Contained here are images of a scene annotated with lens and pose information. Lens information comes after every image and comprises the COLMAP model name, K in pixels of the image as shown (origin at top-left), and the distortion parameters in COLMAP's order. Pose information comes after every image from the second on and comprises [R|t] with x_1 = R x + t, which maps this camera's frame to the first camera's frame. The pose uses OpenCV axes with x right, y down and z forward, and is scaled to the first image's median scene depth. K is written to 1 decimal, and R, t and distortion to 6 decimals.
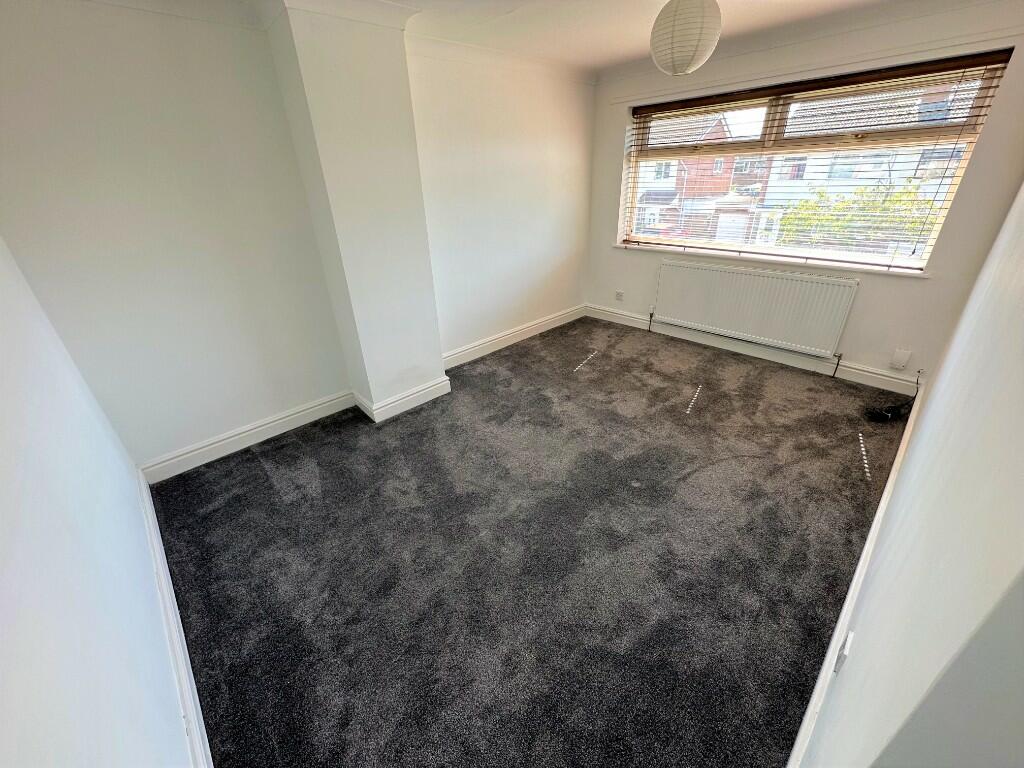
lens RADIAL K [[408.5, 0, 511.1], [0, 408.5, 385.7], [0, 0, 1]] dist [-0.001173, 0.001031]
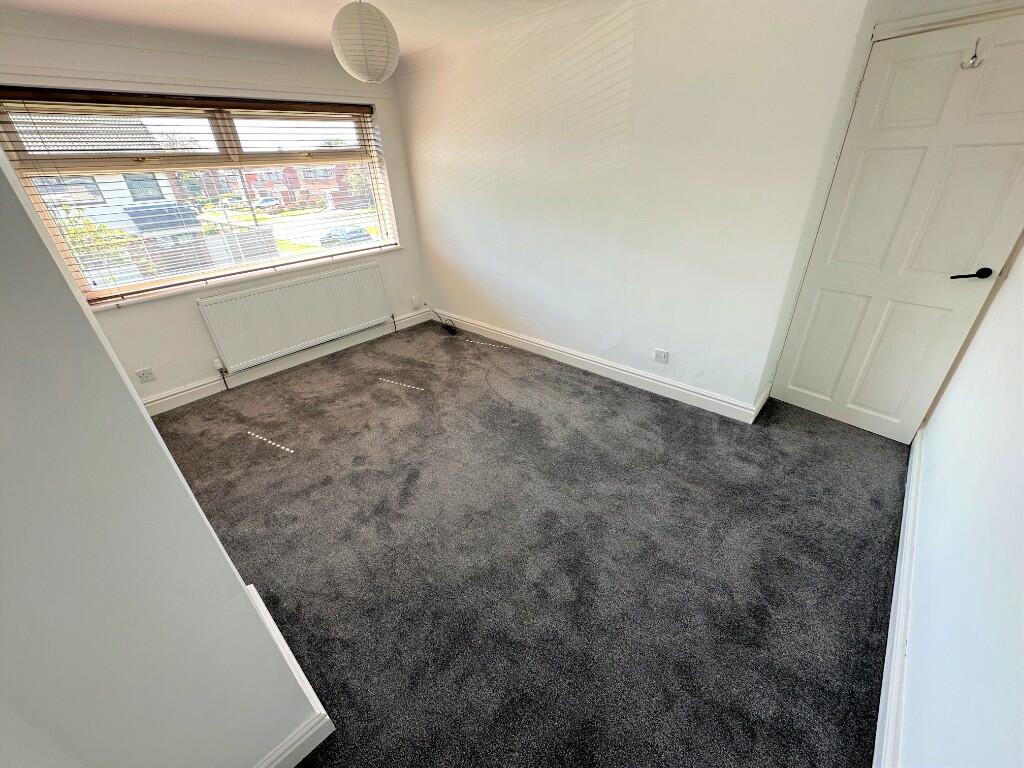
lens RADIAL K [[408.5, 0, 508.2], [0, 408.5, 385.9], [0, 0, 1]] dist [-0.001173, 0.001031]
pose [[-0.056761, -0.445834, 0.893314, -0.515101], [0.505641, 0.758680, 0.410769, -0.252906], [-0.860875, 0.475012, 0.182368, 0.524805]]
